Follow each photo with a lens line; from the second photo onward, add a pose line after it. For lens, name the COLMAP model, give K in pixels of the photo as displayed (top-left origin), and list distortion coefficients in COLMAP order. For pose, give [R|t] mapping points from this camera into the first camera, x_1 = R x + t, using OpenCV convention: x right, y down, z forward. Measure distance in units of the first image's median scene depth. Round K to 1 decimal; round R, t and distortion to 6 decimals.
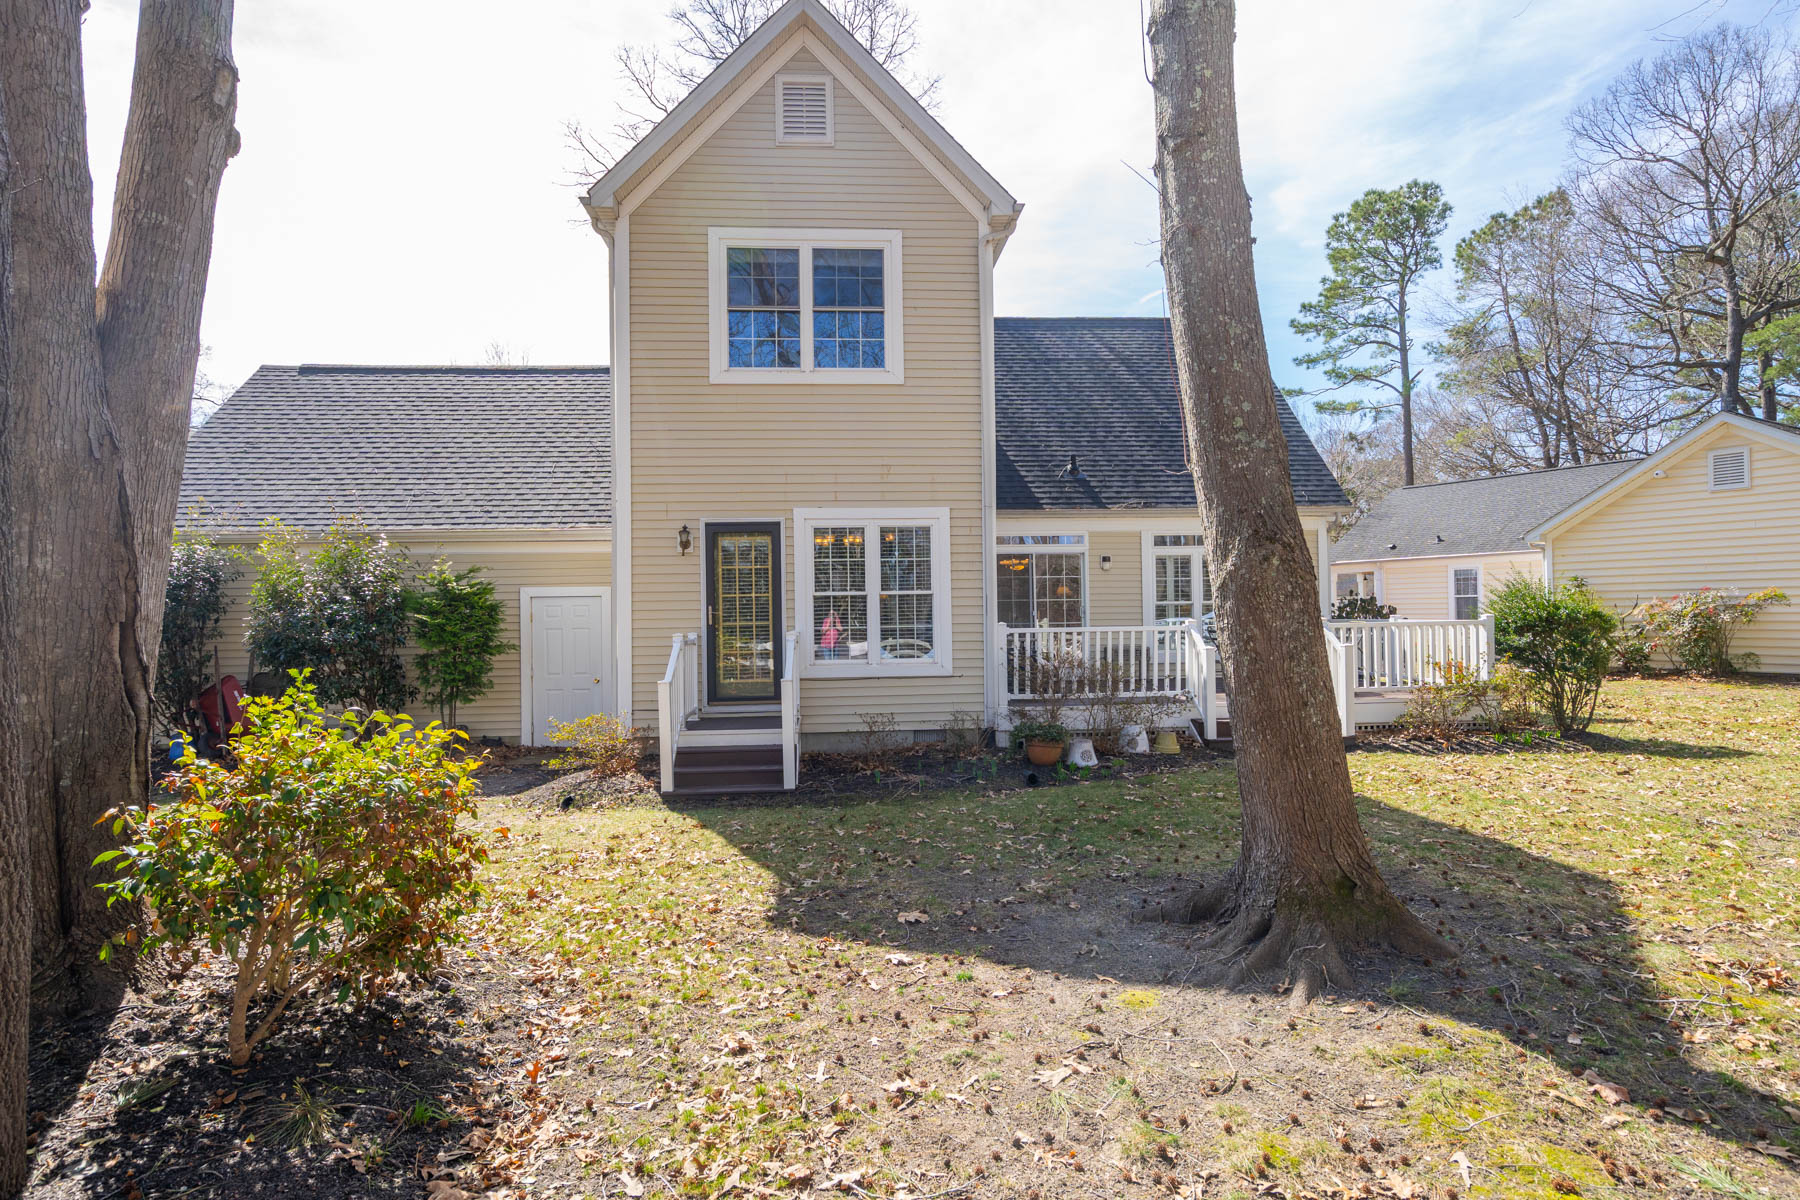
lens RADIAL K [[1003.6, 0, 900.0], [0, 1003.6, 600.0], [0, 0, 1]] dist [-0.030298, 0.000104]
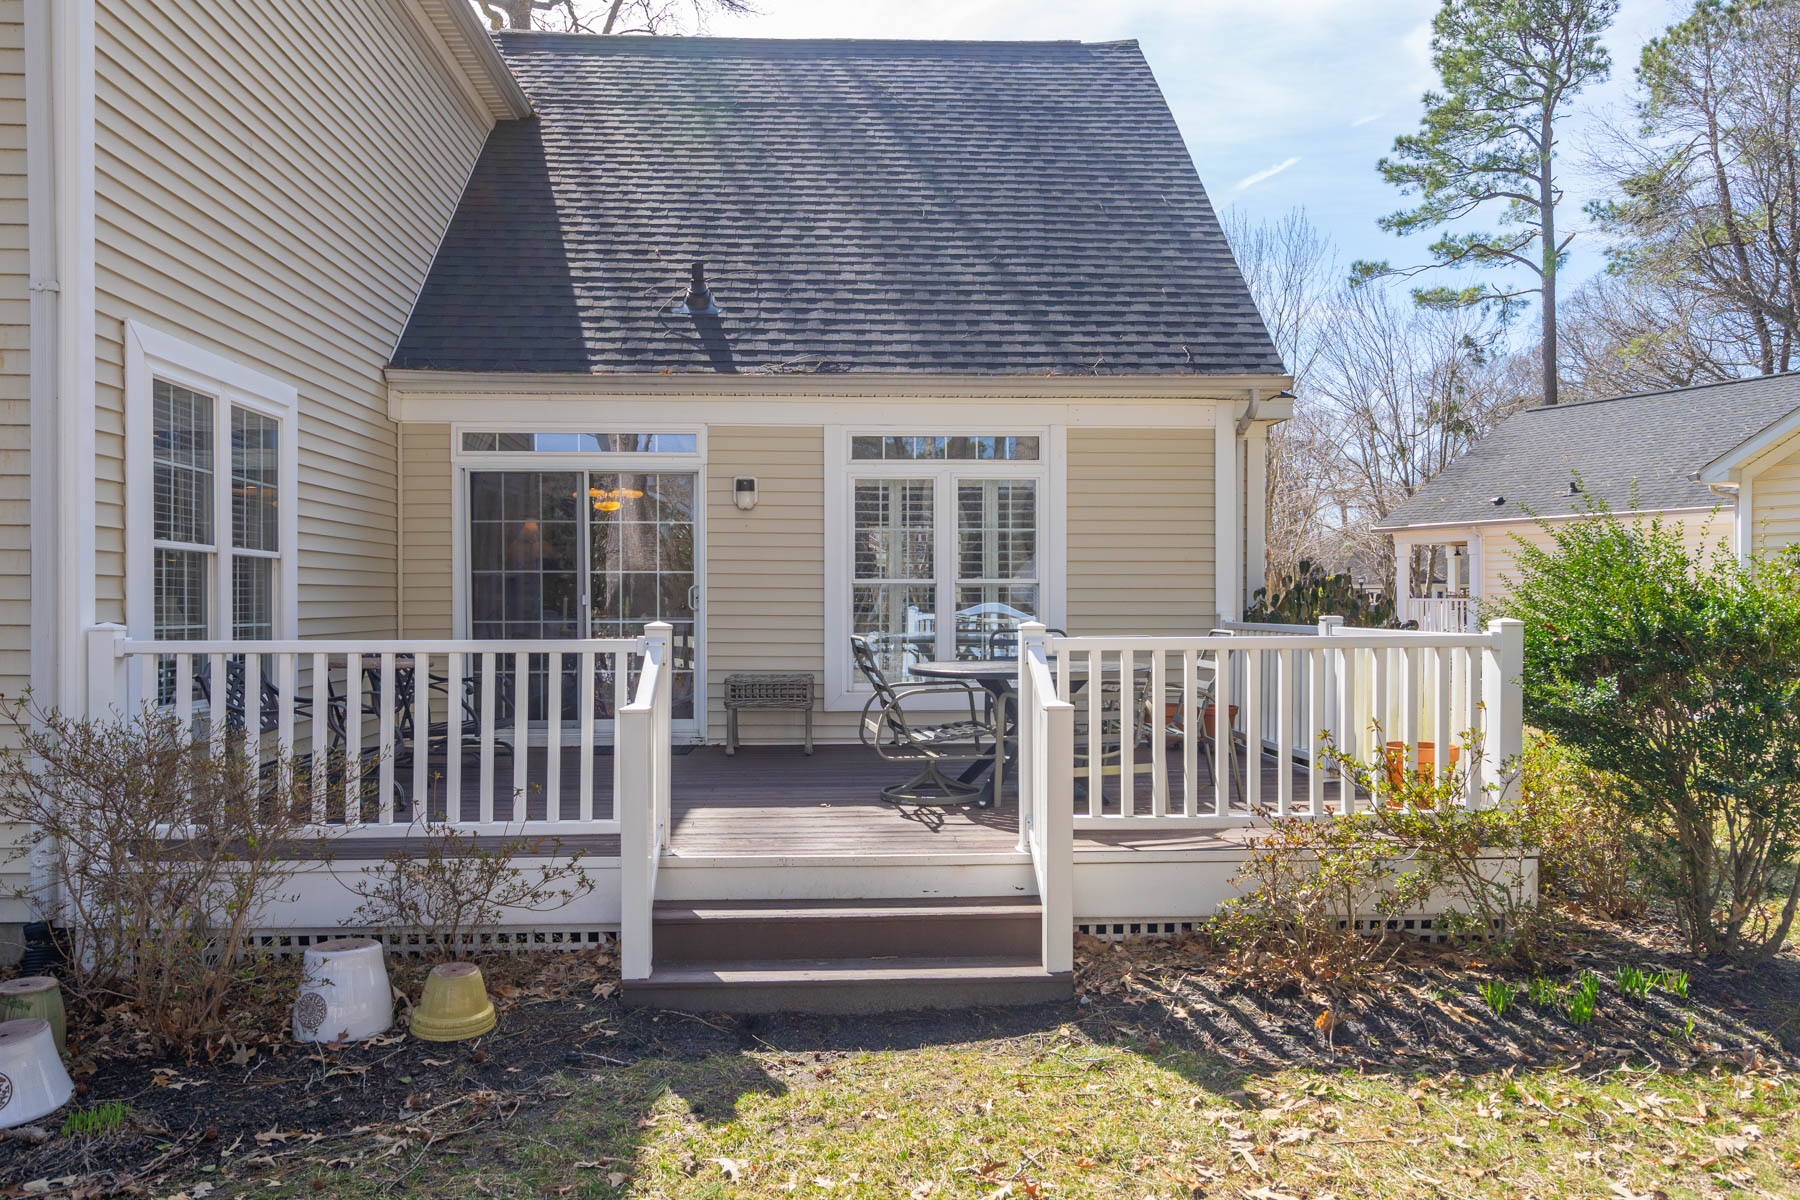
lens RADIAL K [[1304.8, 0, 900.0], [0, 1304.8, 600.0], [0, 0, 1]] dist [-0.001980, 0.001272]
pose [[0.999797, 0.015142, -0.013275, 0.098593], [-0.014939, 0.999773, 0.015223, 0.000834], [0.013502, -0.015022, 0.999796, 0.135783]]
